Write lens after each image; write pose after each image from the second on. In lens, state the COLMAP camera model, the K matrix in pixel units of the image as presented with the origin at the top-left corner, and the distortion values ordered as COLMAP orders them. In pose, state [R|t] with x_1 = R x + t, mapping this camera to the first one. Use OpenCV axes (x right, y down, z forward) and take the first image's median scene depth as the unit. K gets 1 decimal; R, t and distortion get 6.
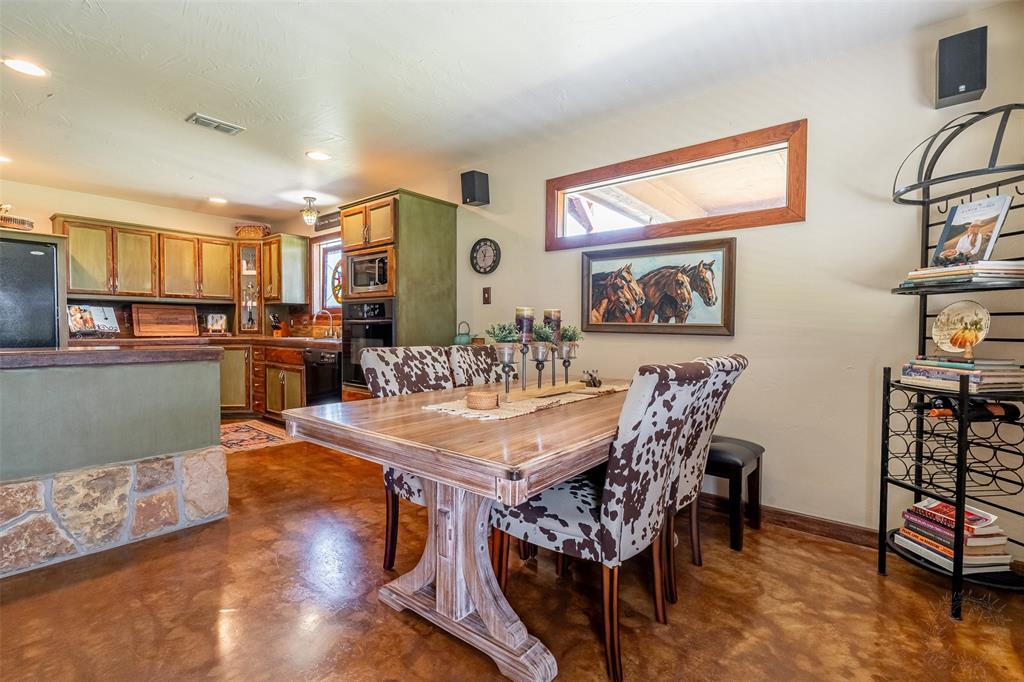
lens RADIAL K [[461.6, 0, 516.9], [0, 461.6, 337.6], [0, 0, 1]] dist [-0.002366, -0.000090]
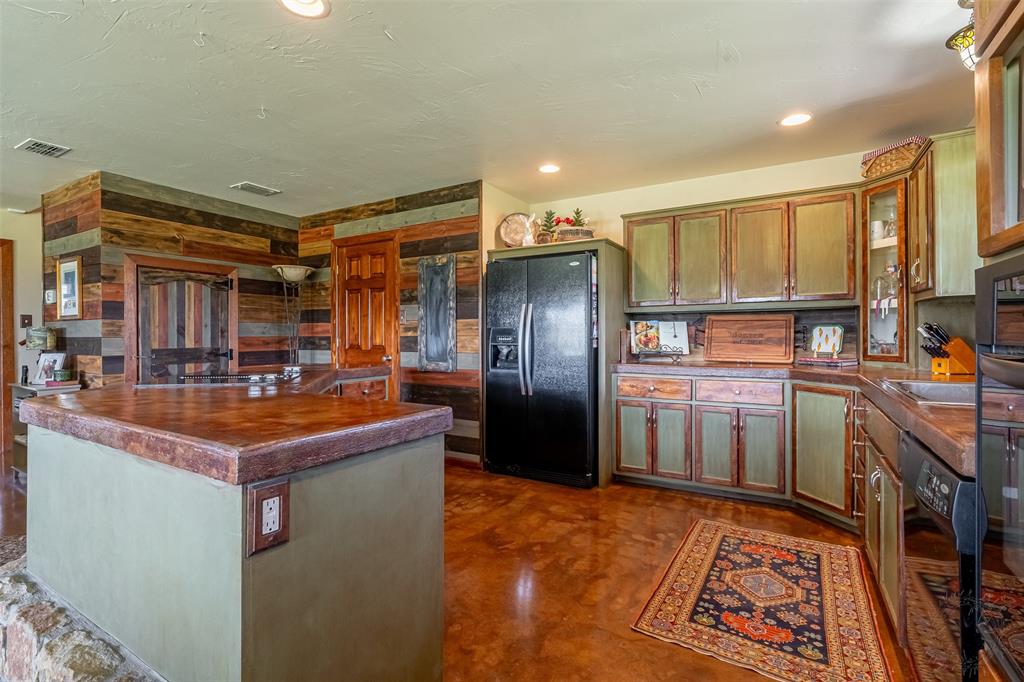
lens RADIAL K [[461.6, 0, 516.9], [0, 461.6, 337.6], [0, 0, 1]] dist [-0.002366, -0.000090]
pose [[0.136466, 0.003195, -0.990640, -0.144023], [-0.020228, 0.999795, 0.000438, -0.031064], [0.990438, 0.019979, 0.136503, 0.577294]]
